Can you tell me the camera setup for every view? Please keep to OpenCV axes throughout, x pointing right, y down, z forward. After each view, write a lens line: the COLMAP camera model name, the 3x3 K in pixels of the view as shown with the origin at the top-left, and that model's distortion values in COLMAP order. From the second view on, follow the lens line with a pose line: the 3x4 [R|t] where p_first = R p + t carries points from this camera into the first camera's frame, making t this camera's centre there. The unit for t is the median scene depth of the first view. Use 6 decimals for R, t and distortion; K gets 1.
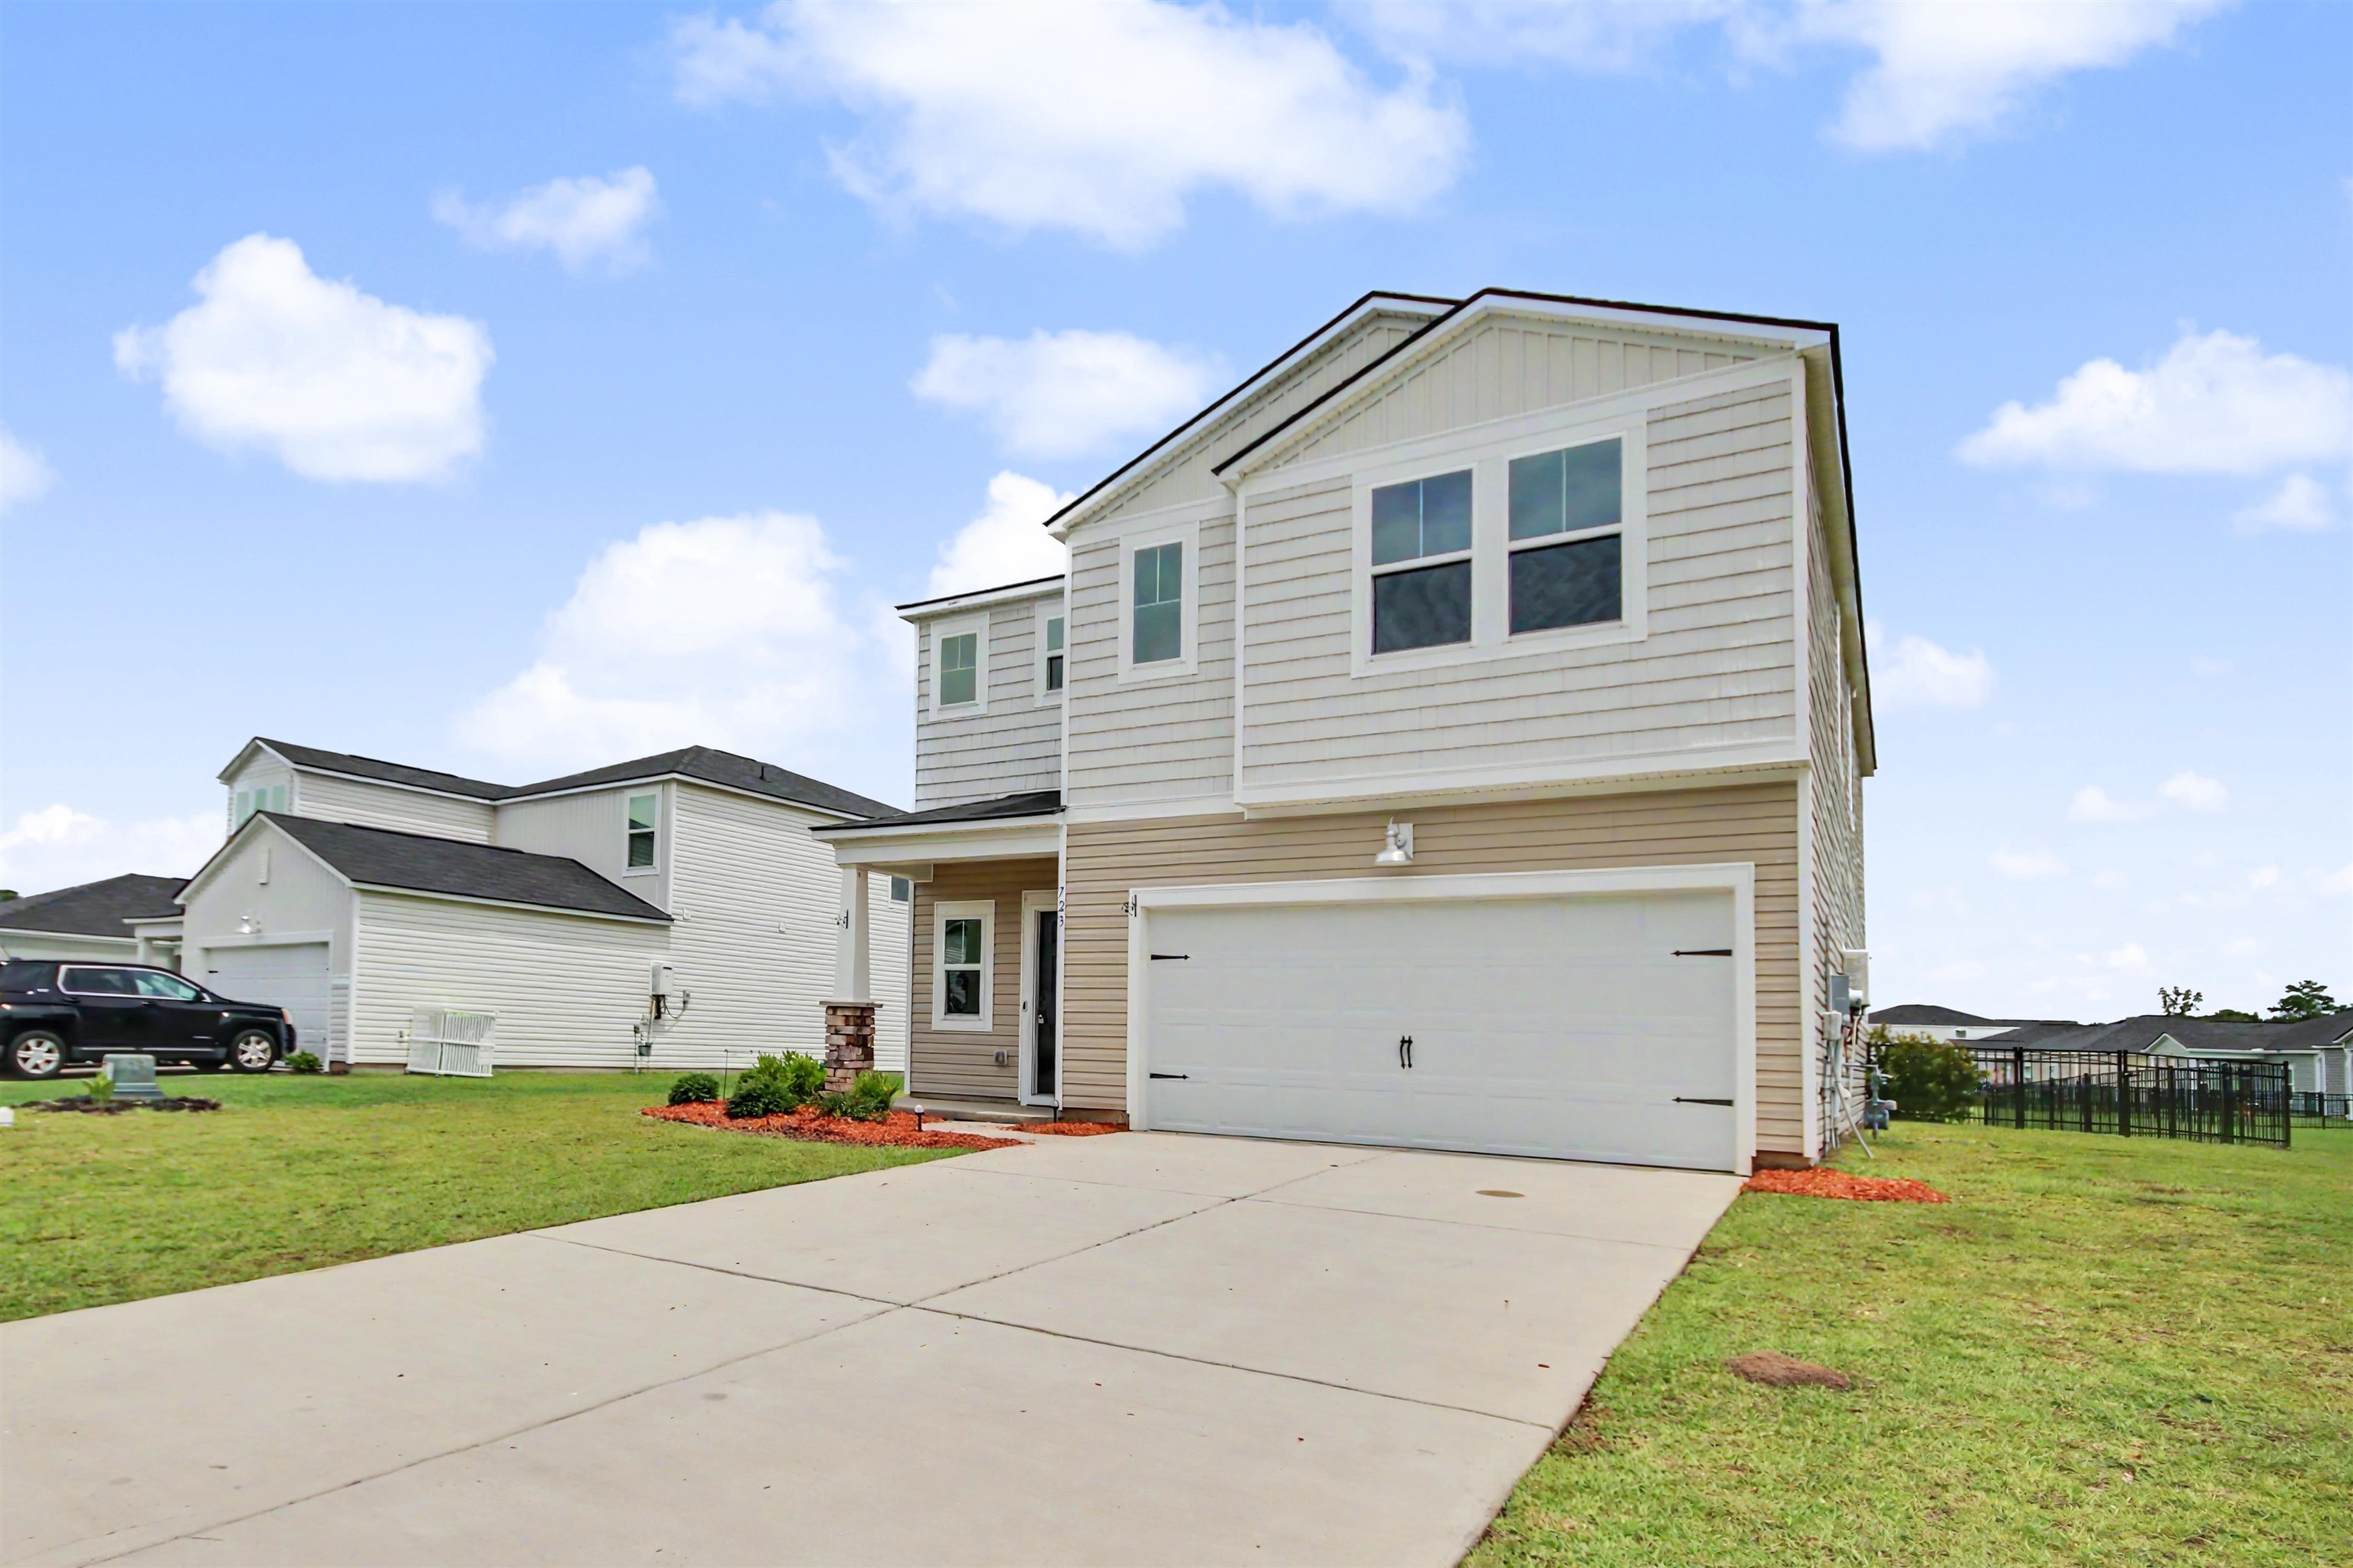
lens RADIAL K [[1114.4, 0, 1163.5], [0, 1114.4, 796.2], [0, 0, 1]] dist [0.003585, -0.001254]
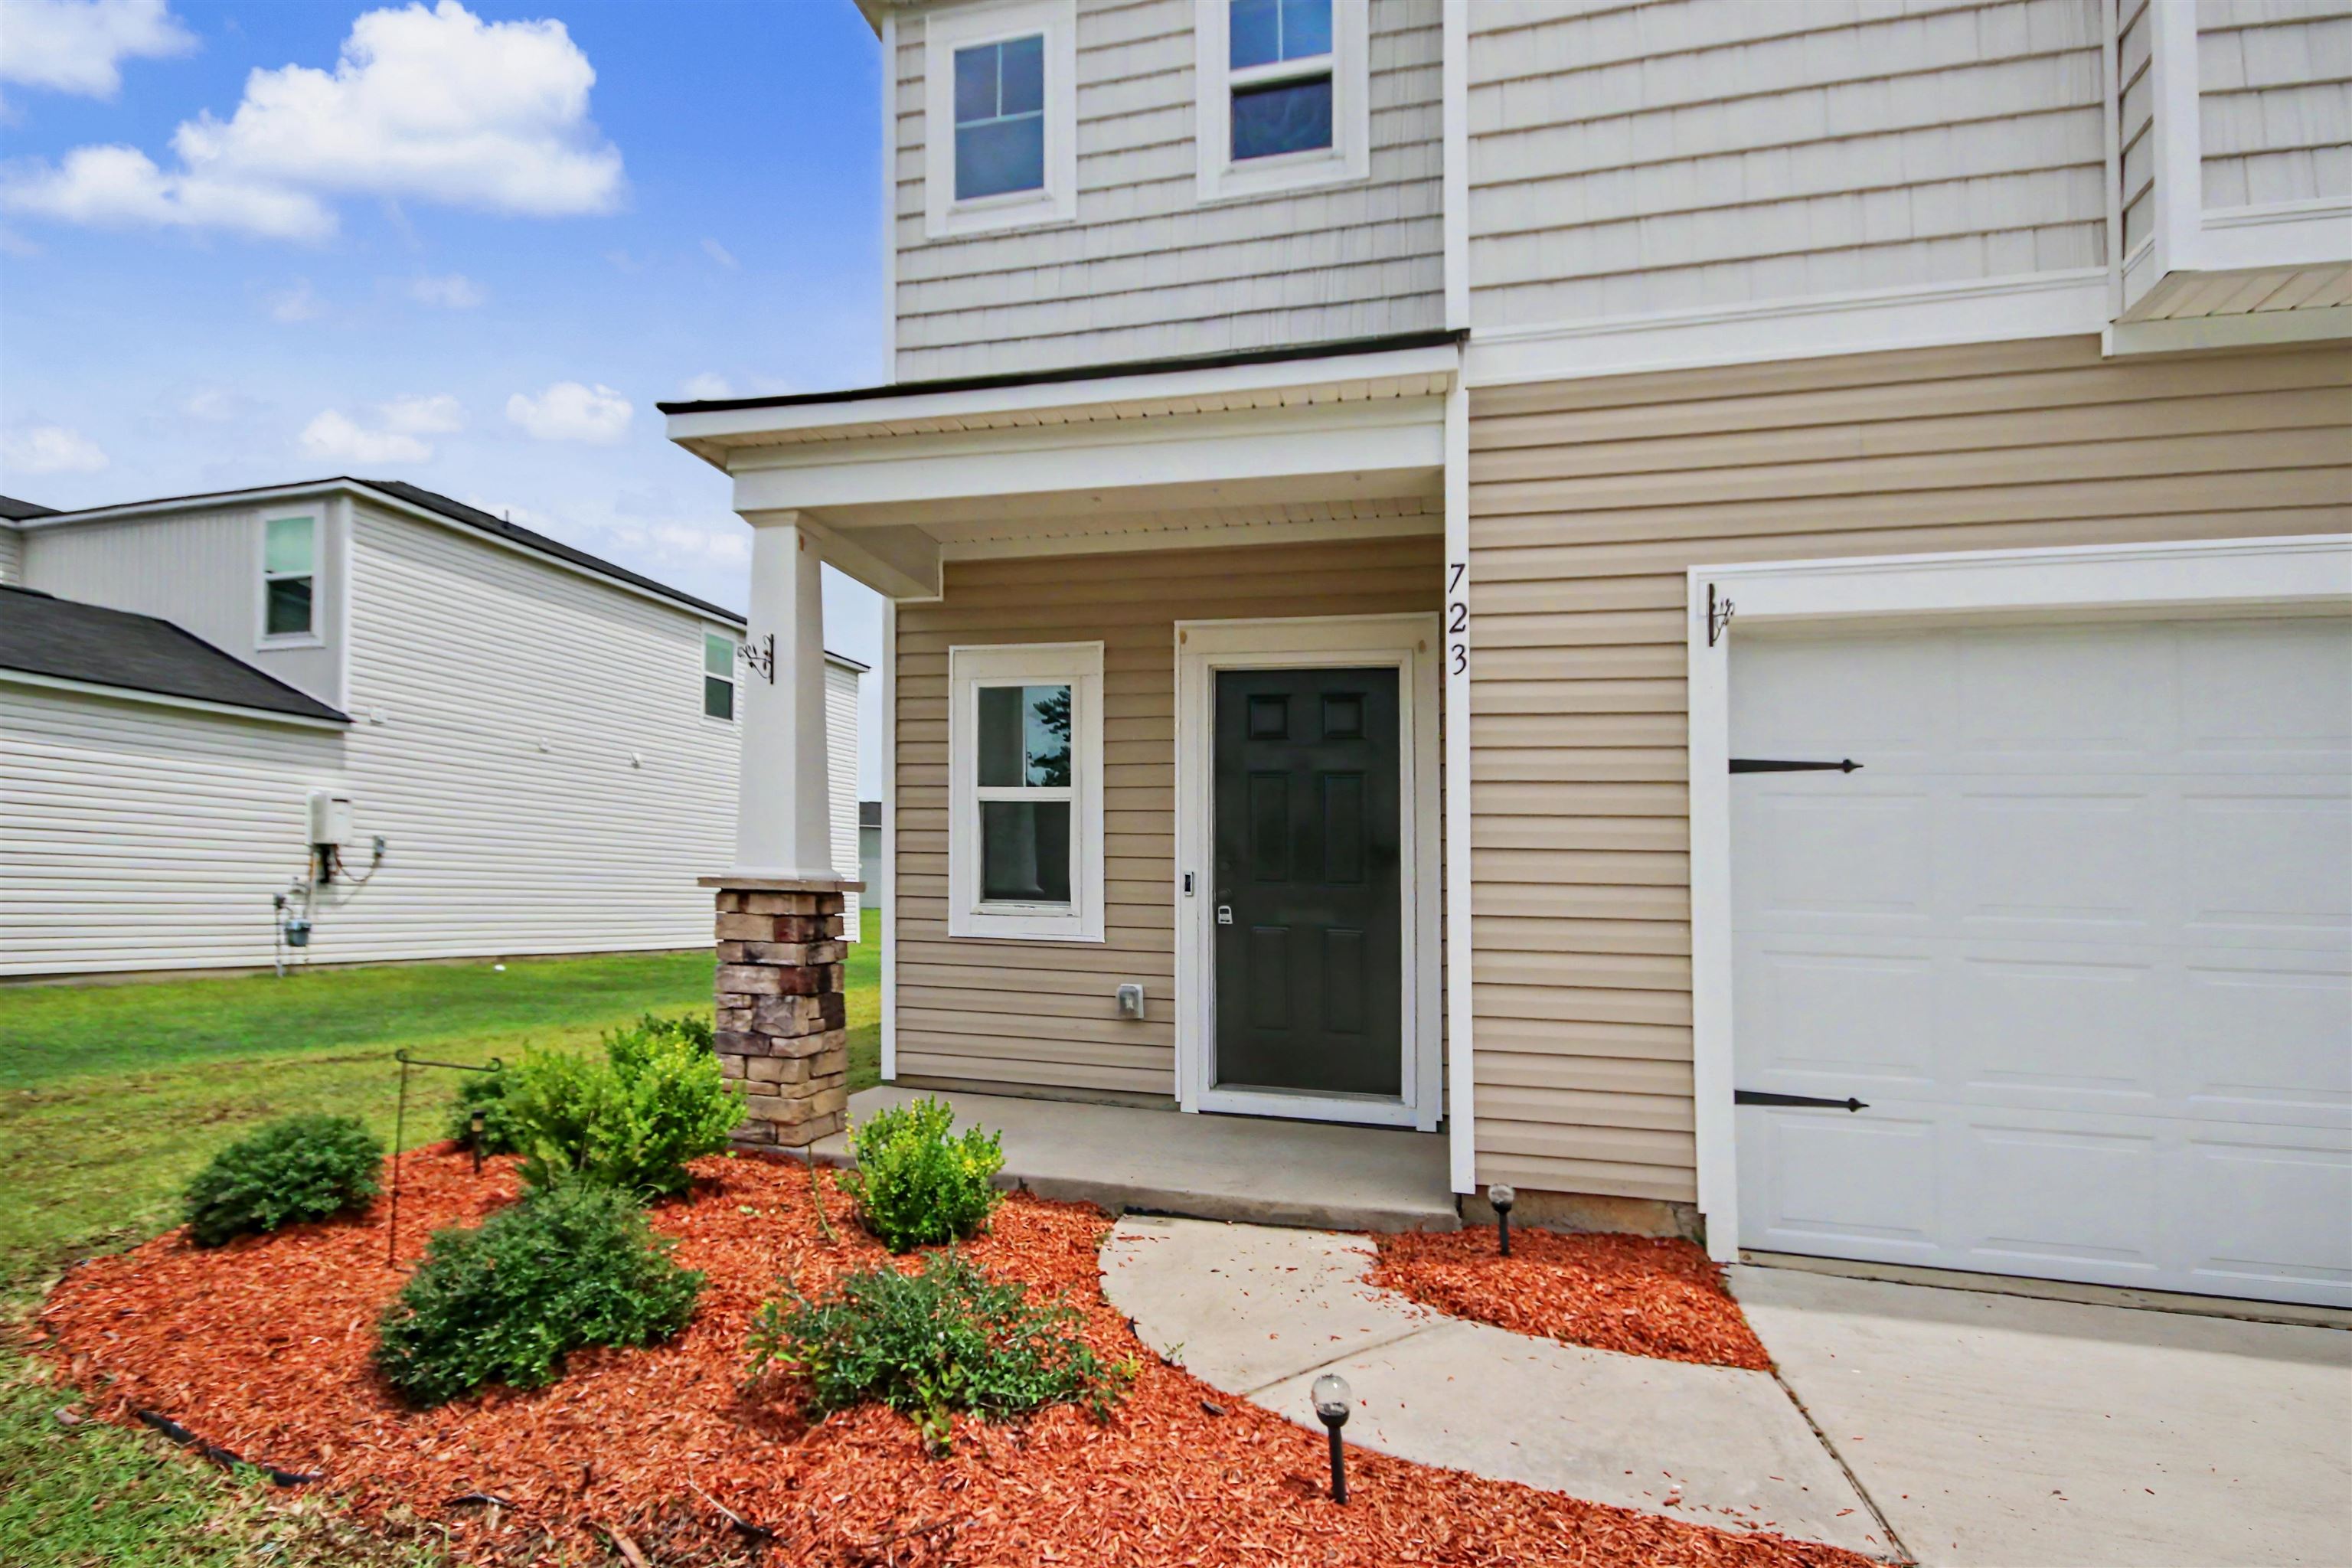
lens RADIAL K [[1140.3, 0, 1185.6], [0, 1140.3, 768.3], [0, 0, 1]] dist [0.006184, -0.000242]
pose [[0.981398, 0.021091, 0.190822, -0.204930], [-0.041867, 0.993537, 0.105508, 0.093936], [-0.187363, -0.111534, 0.975938, 0.557392]]
